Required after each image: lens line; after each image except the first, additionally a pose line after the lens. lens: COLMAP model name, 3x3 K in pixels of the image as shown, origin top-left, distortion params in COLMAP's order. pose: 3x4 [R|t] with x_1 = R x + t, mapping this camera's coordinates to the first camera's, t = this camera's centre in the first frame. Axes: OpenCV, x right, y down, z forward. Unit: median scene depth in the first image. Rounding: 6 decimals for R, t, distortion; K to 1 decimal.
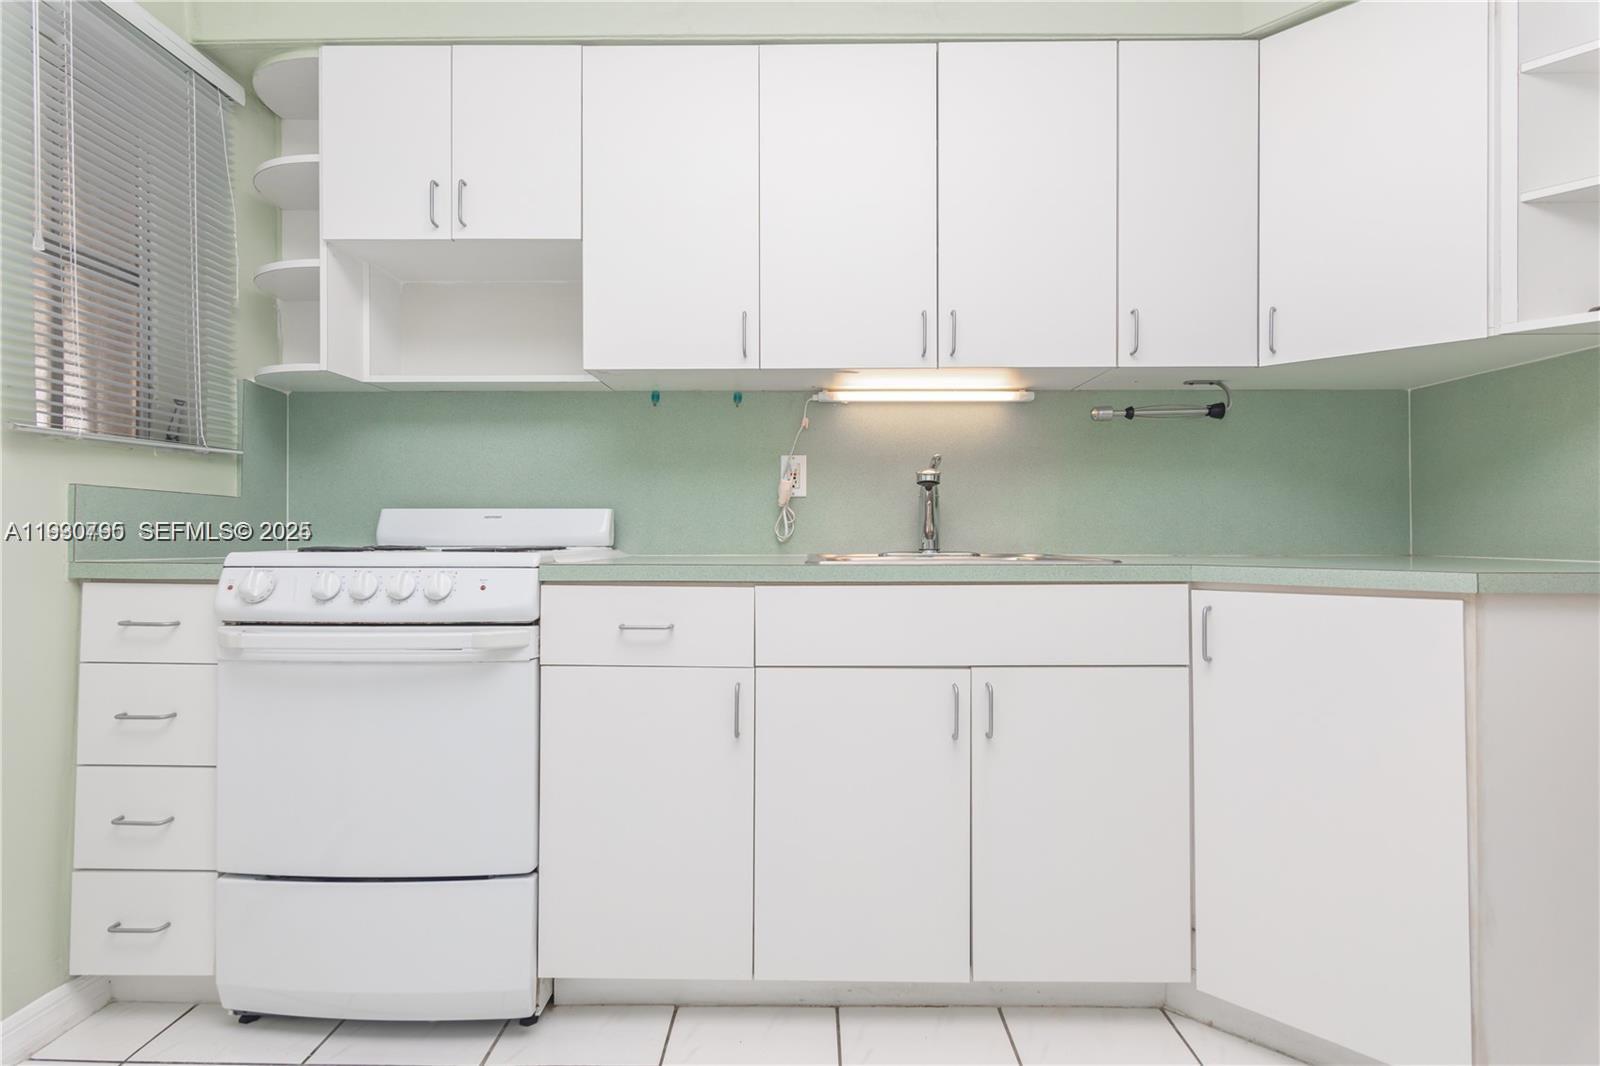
lens RADIAL K [[790.2, 0, 787.4], [0, 790.2, 543.5], [0, 0, 1]] dist [-0.001983, 0.002493]
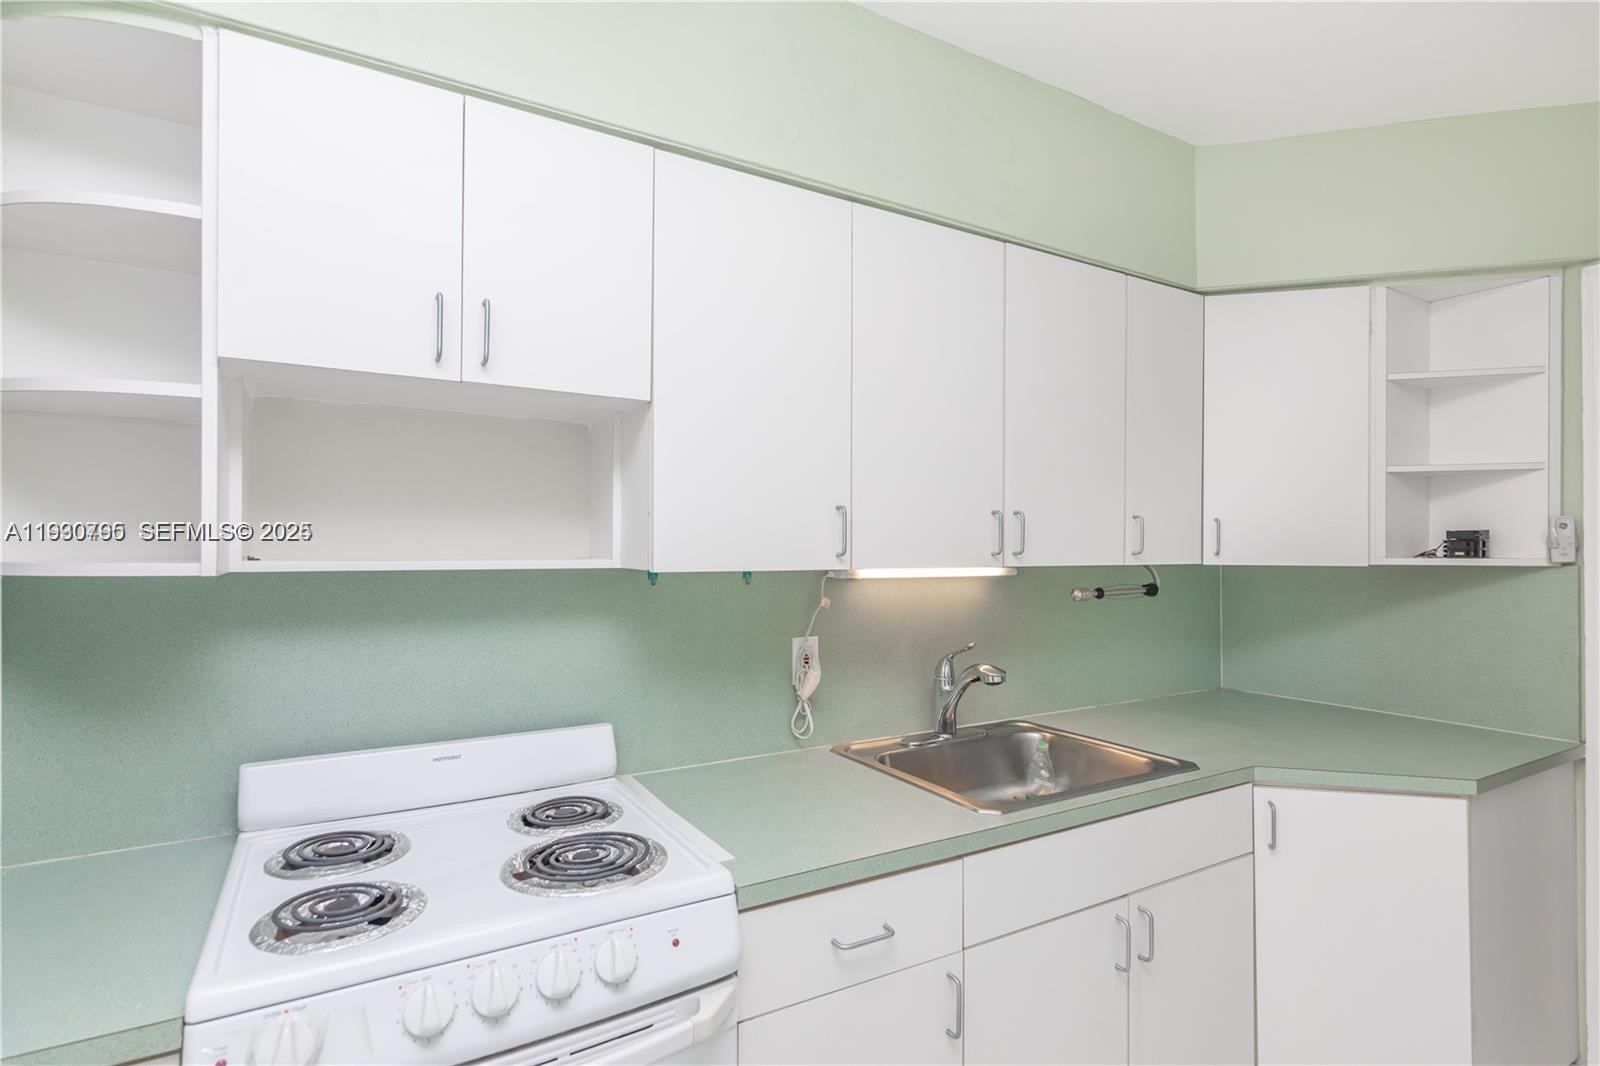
lens RADIAL K [[790.2, 0, 795.7], [0, 790.2, 553.0], [0, 0, 1]] dist [-0.001983, 0.002493]
pose [[0.852668, -0.008101, 0.522391, -0.561391], [0.014255, 0.999868, -0.007762, -0.240500], [-0.522259, 0.014065, 0.852671, 0.295481]]
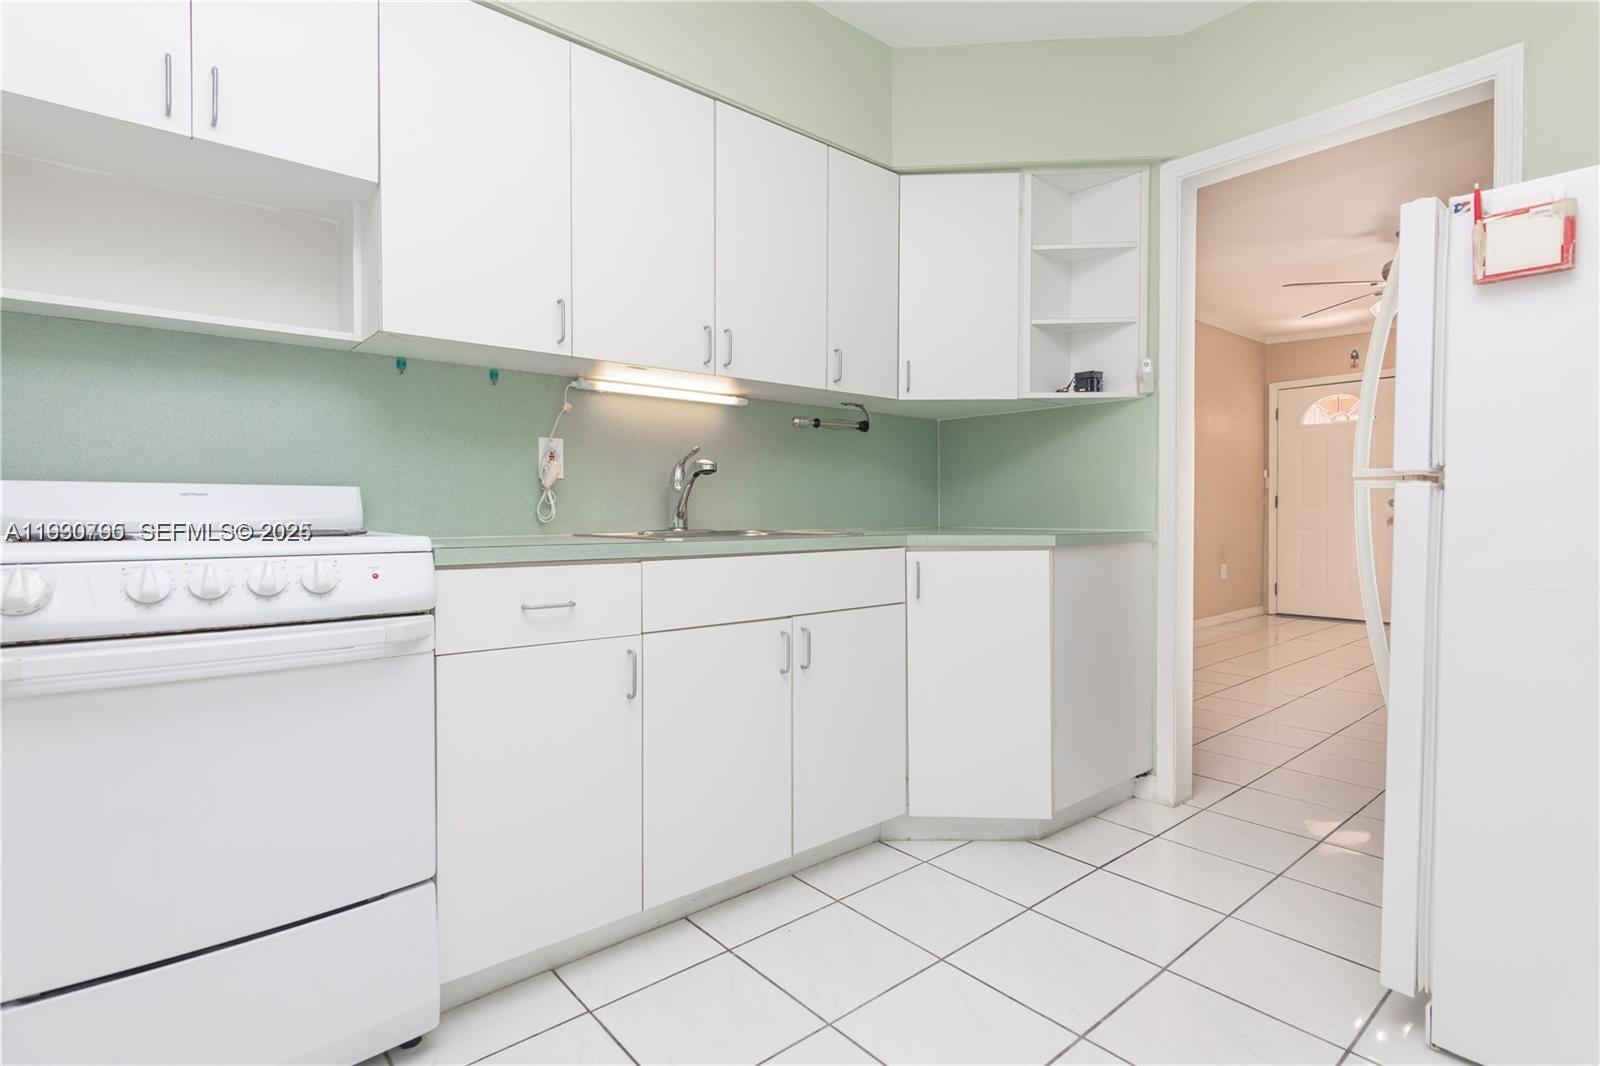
lens RADIAL K [[790.2, 0, 789.7], [0, 790.2, 540.9], [0, 0, 1]] dist [-0.001983, 0.002493]
pose [[0.753734, -0.024927, 0.656707, -0.527866], [0.009277, 0.999584, 0.027294, -0.002850], [-0.657115, -0.014480, 0.753652, 0.019516]]
